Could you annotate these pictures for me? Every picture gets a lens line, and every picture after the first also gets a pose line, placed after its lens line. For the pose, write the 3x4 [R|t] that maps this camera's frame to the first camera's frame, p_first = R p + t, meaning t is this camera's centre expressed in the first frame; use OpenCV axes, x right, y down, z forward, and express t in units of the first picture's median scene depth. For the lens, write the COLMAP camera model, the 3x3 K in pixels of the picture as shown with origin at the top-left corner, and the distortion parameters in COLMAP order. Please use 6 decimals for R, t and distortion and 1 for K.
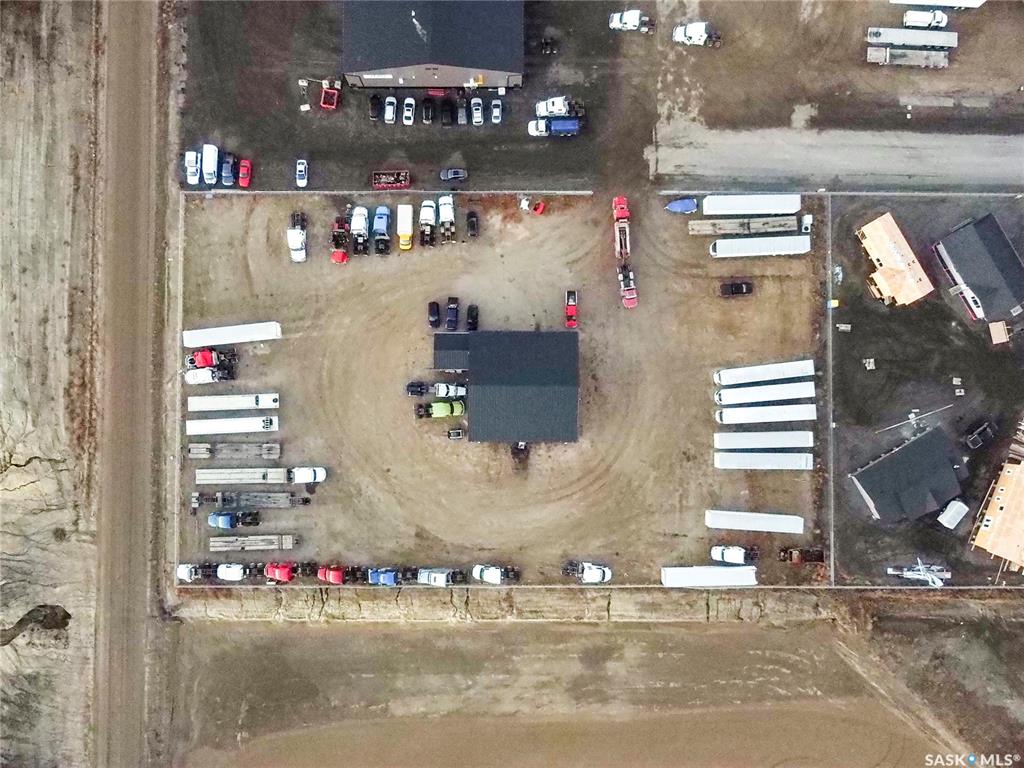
lens RADIAL K [[737.3, 0, 502.3], [0, 737.3, 382.8], [0, 0, 1]] dist [-0.003050, 0.002090]
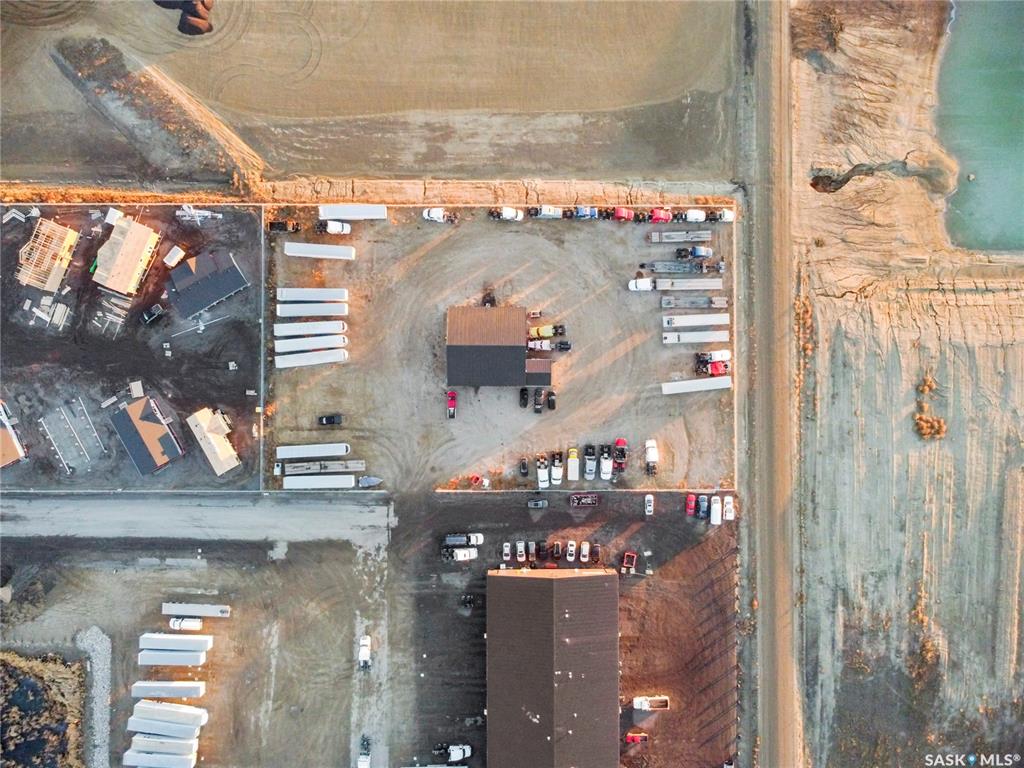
lens RADIAL K [[737.3, 0, 503.8], [0, 737.3, 382.9], [0, 0, 1]] dist [-0.003050, 0.002090]
pose [[-0.999842, 0.002513, -0.017579, 0.020561], [-0.003377, -0.998777, 0.049319, -0.126050], [-0.017433, 0.049370, 0.998628, -0.370102]]
